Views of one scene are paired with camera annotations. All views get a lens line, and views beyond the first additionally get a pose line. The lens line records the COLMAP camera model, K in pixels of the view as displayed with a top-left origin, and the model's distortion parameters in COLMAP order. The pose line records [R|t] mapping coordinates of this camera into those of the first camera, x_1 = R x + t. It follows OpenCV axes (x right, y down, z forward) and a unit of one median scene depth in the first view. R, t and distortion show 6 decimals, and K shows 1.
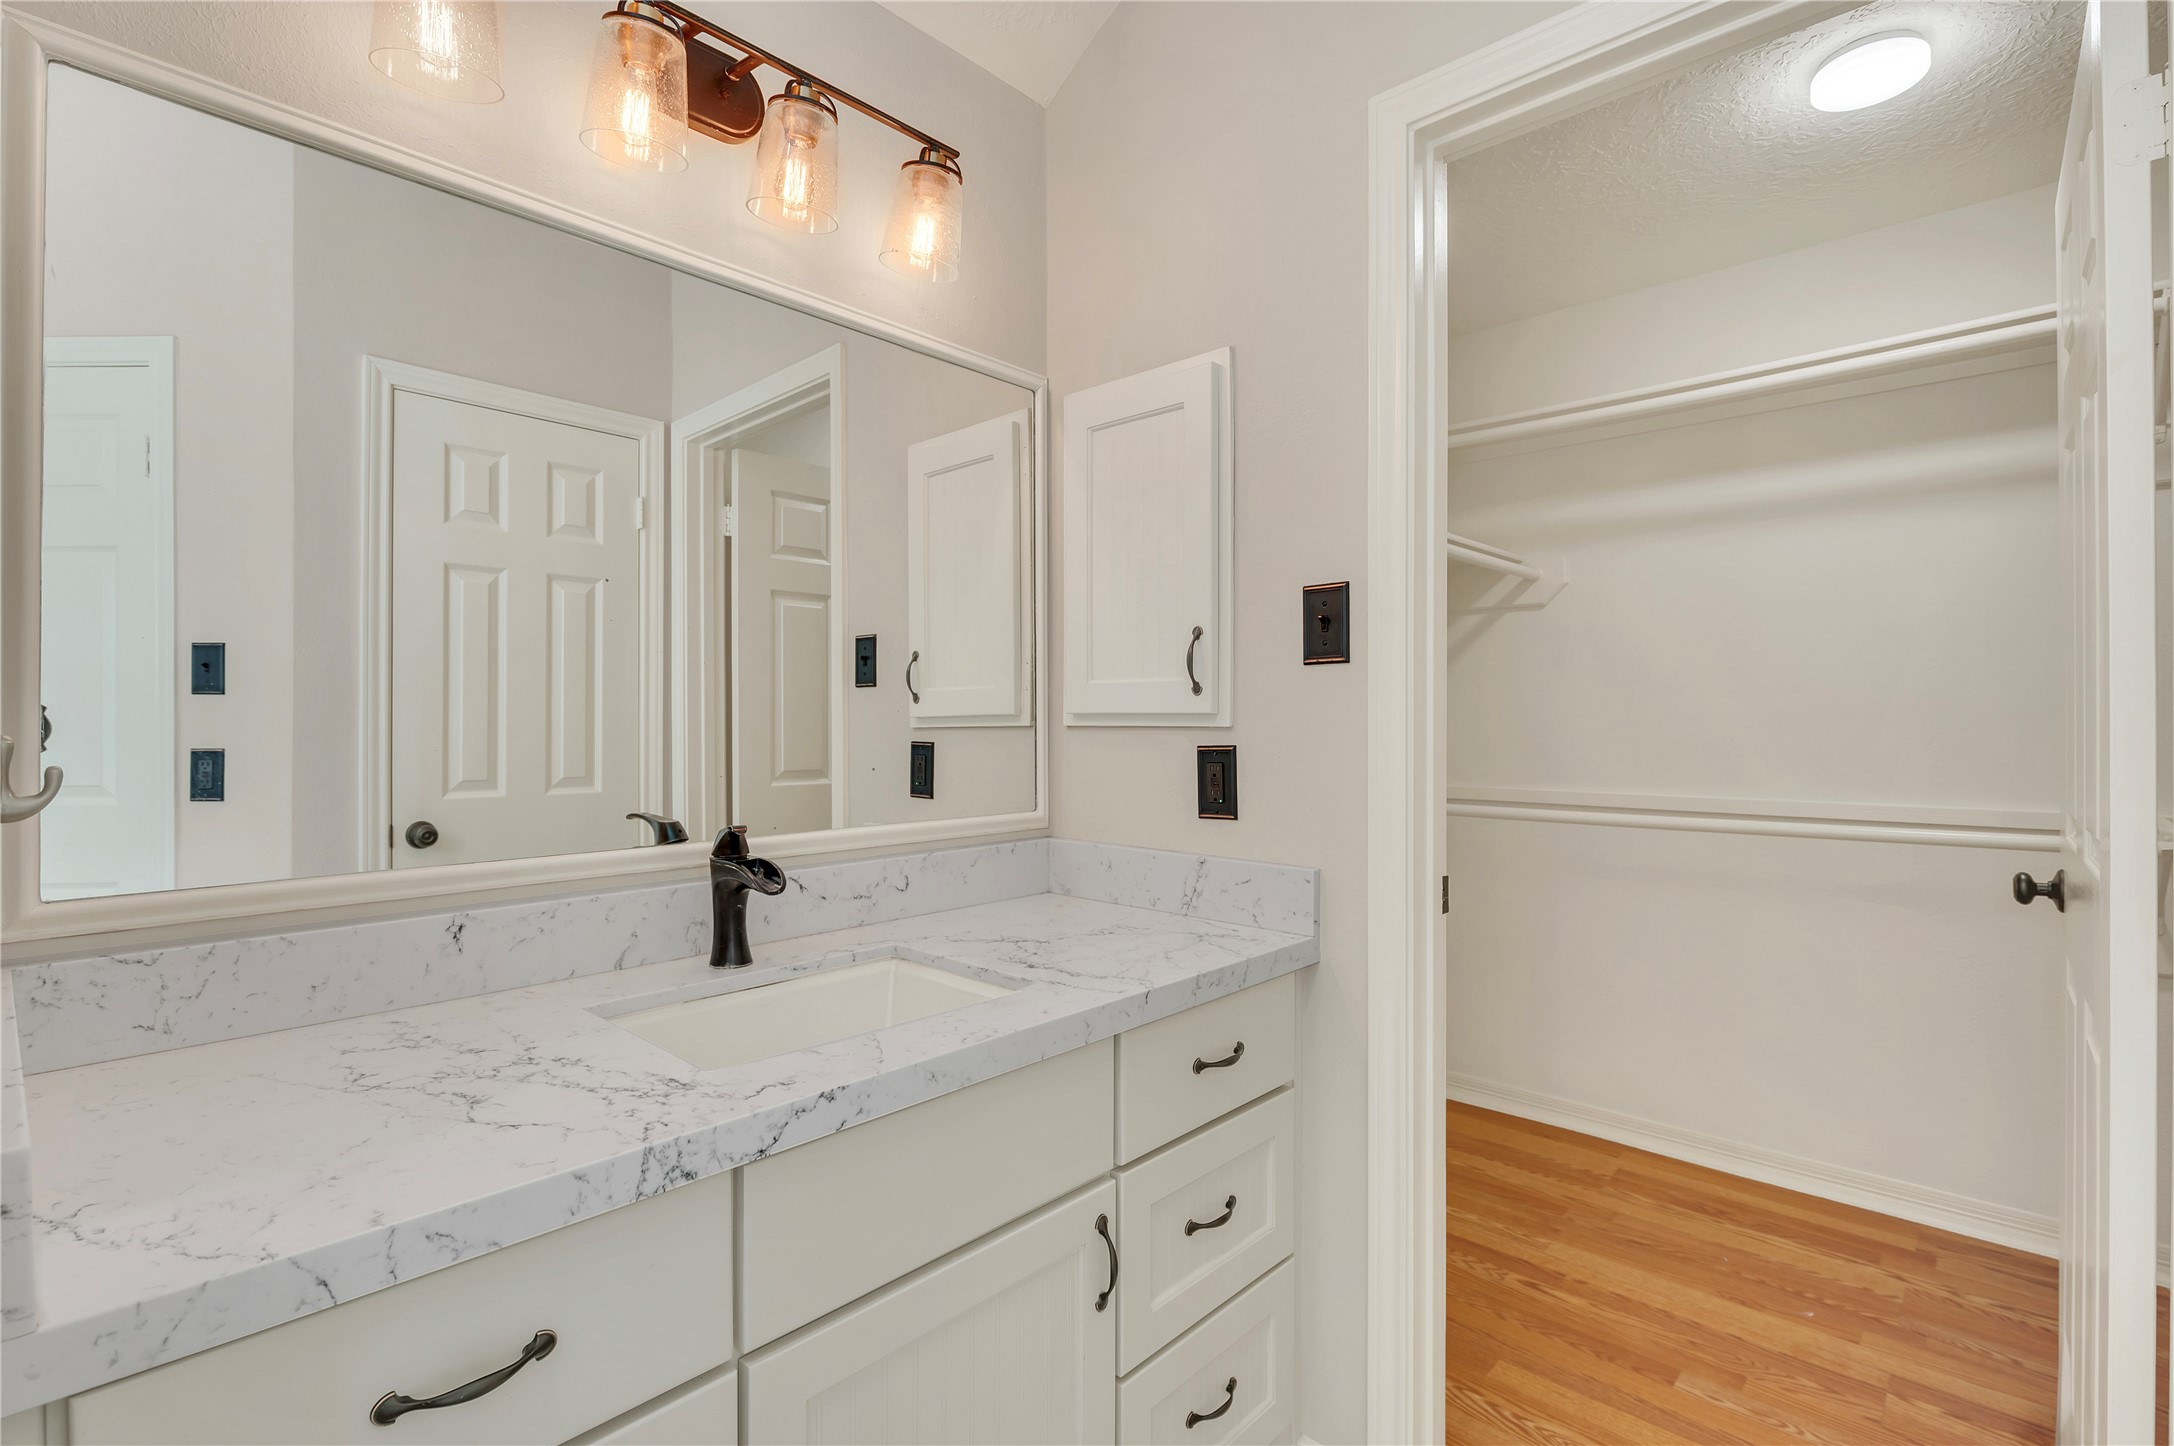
lens RADIAL K [[994.7, 0, 1087.0], [0, 994.7, 723.0], [0, 0, 1]] dist [-0.002646, 0.000029]
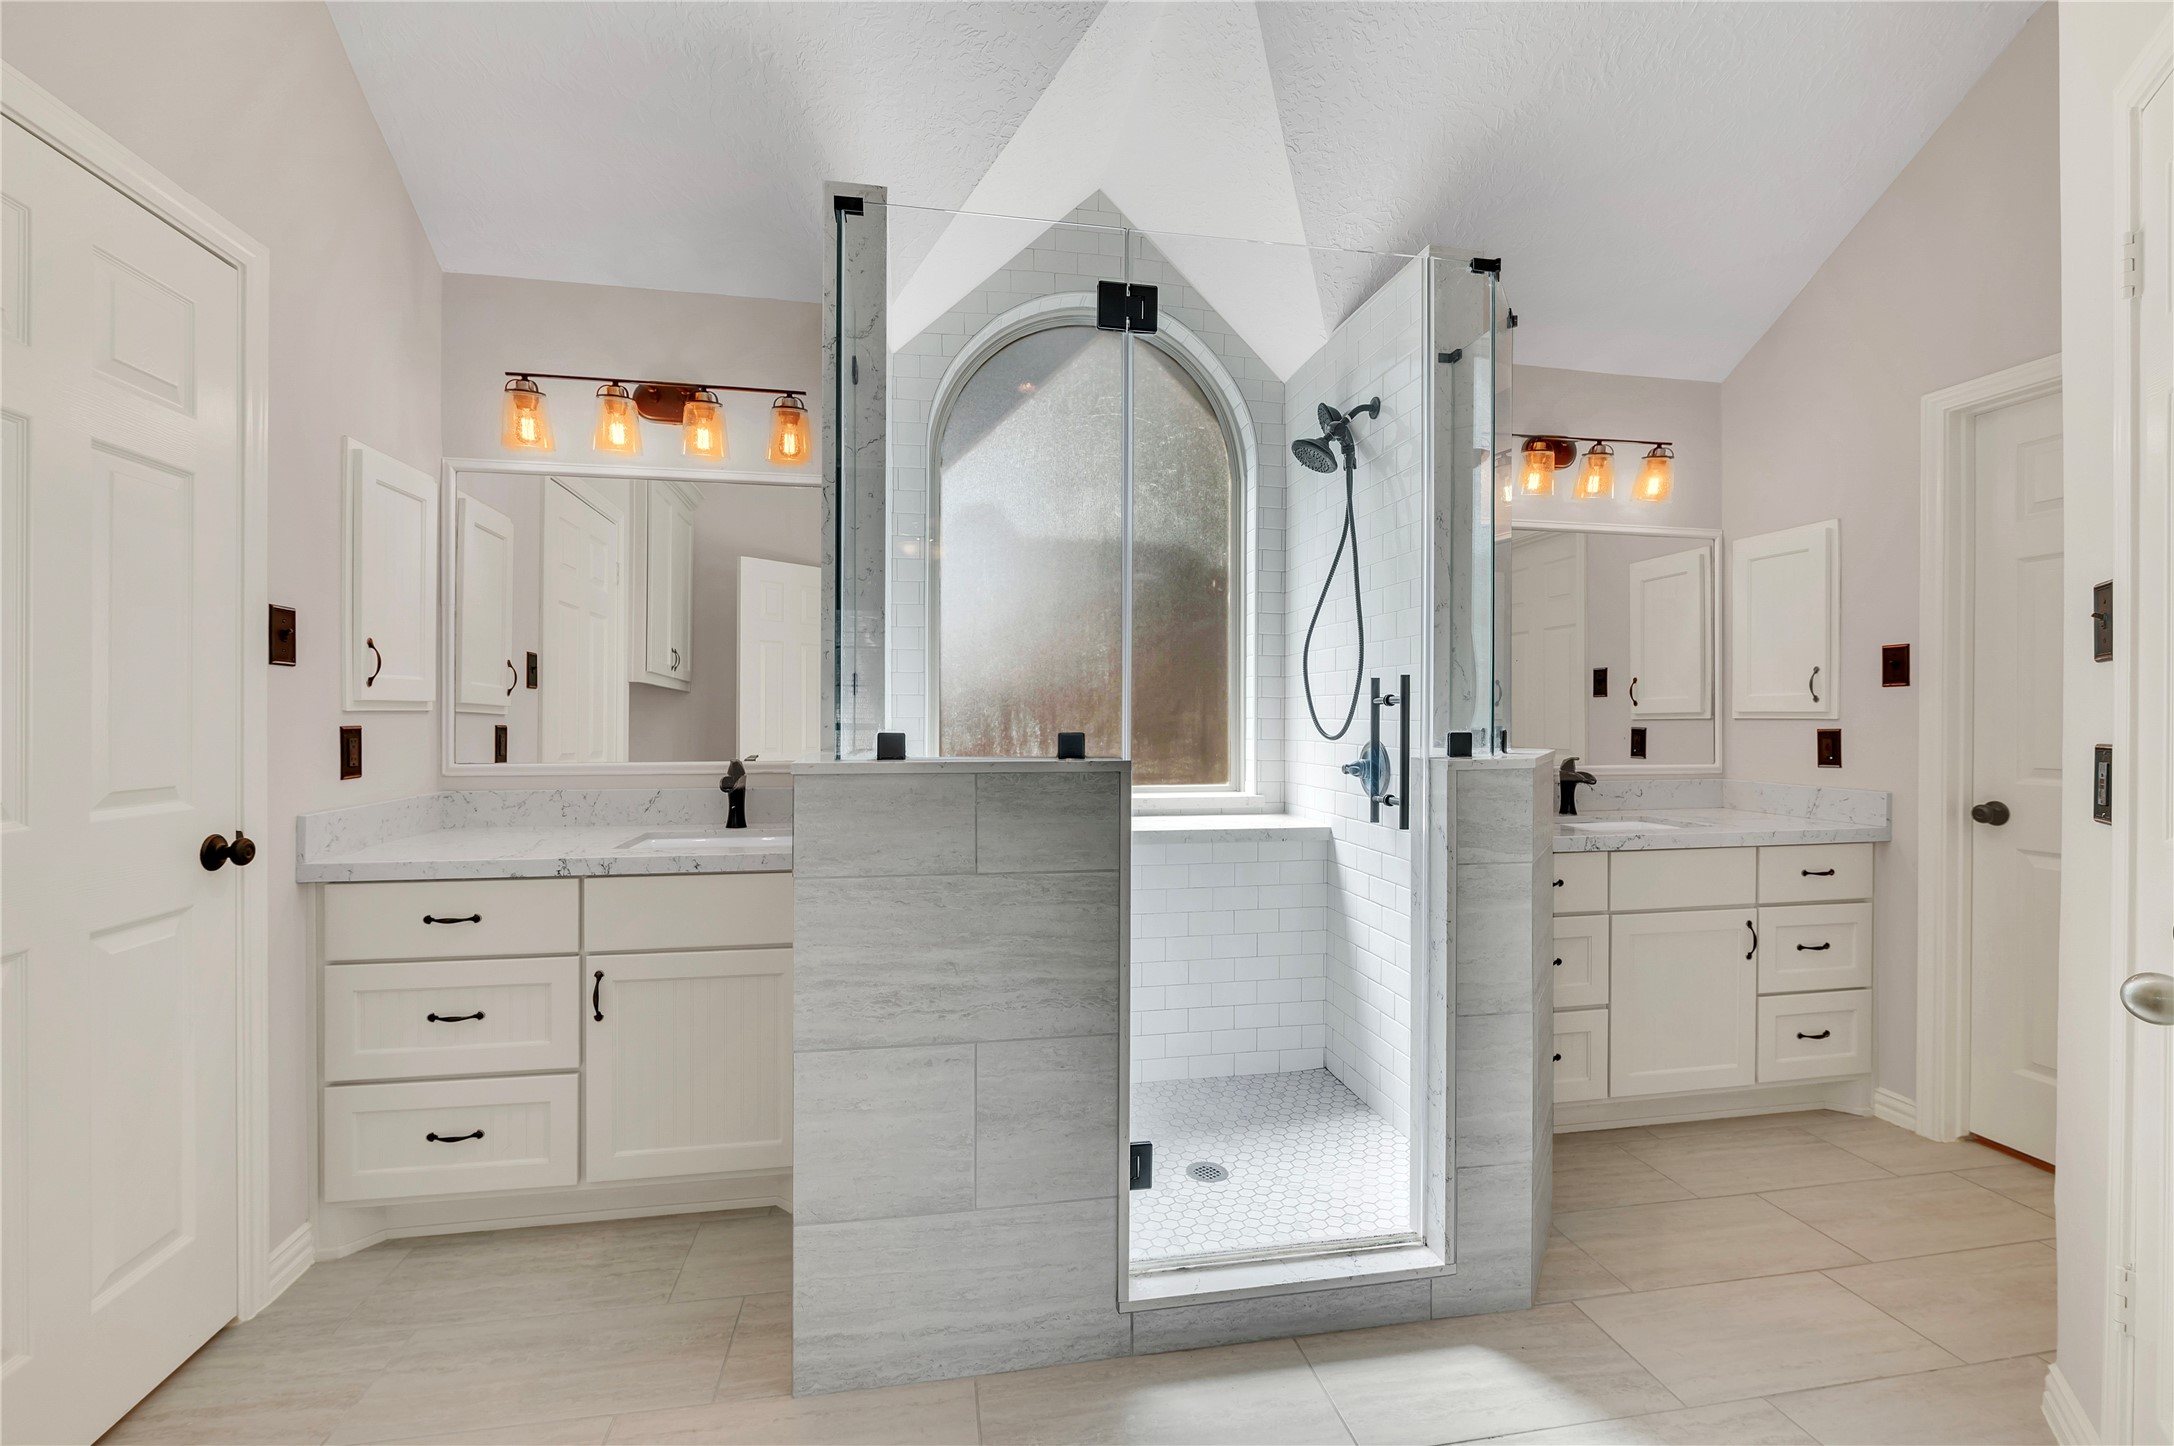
lens RADIAL K [[928.1, 0, 1090.3], [0, 928.1, 718.9], [0, 0, 1]] dist [-0.002699, -0.000553]
pose [[0.805437, 0.002105, -0.592678, 0.041886], [-0.000516, 0.999996, 0.002850, -0.000430], [0.592681, -0.001990, 0.805435, -1.268964]]
